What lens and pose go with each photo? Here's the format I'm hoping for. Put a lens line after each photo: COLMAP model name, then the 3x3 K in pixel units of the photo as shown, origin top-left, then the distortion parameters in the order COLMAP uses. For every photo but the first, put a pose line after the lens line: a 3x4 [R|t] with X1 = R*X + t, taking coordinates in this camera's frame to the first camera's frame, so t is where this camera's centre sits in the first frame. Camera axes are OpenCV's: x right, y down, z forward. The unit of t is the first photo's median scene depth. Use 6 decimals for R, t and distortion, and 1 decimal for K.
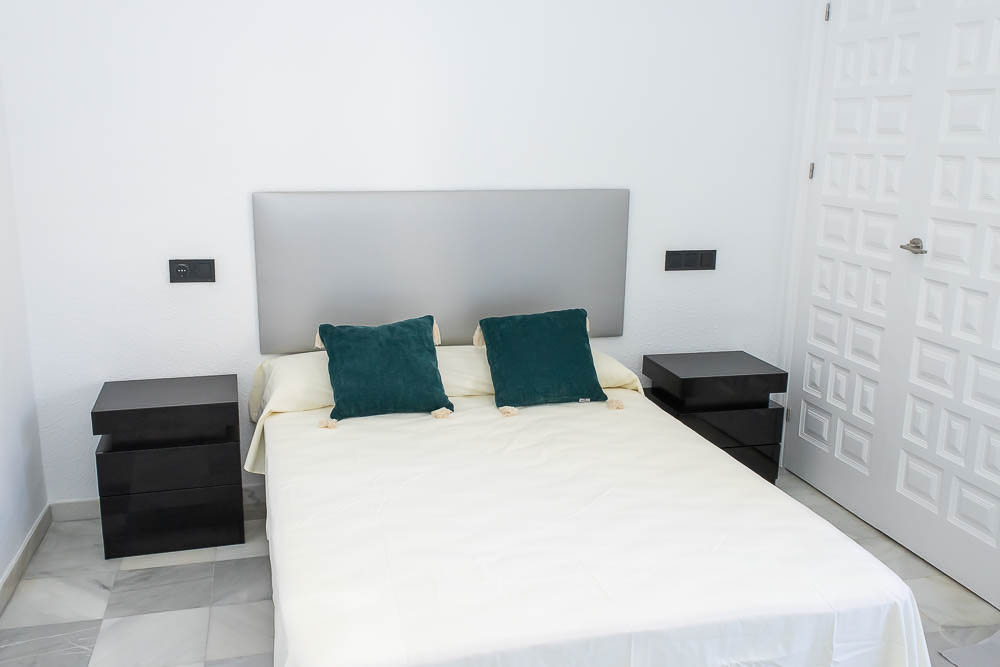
lens RADIAL K [[885.5, 0, 482.8], [0, 885.5, 334.9], [0, 0, 1]] dist [0.017922, -0.008156]
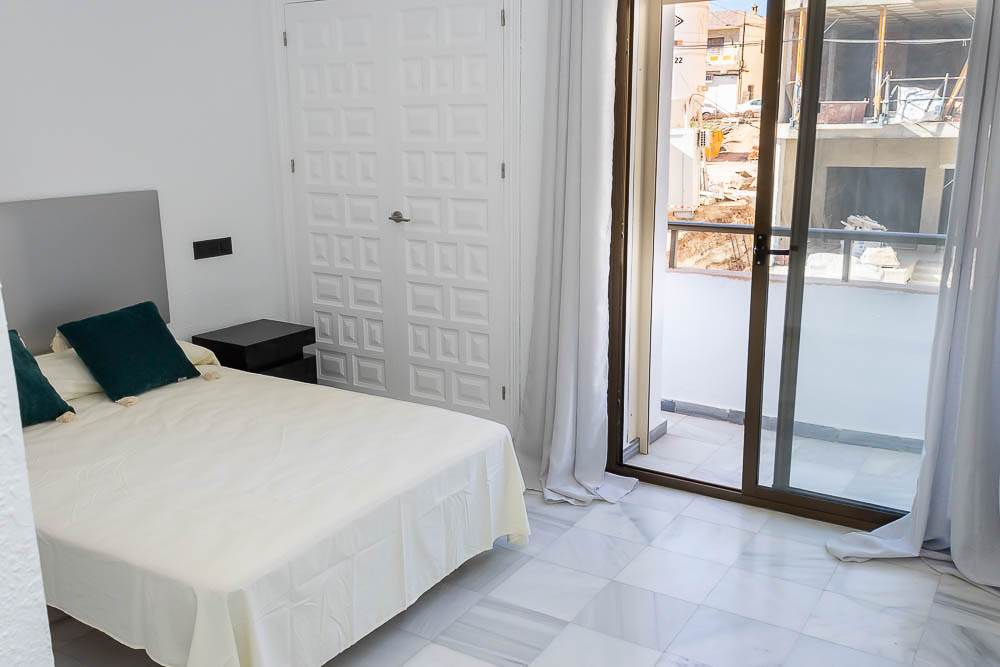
lens RADIAL K [[885.5, 0, 482.8], [0, 885.5, 334.9], [0, 0, 1]] dist [0.017922, -0.008156]
pose [[0.713368, -0.177914, 0.677830, -0.361153], [0.171798, 0.982120, 0.076978, -0.002376], [-0.679406, 0.061536, 0.731178, -0.083215]]
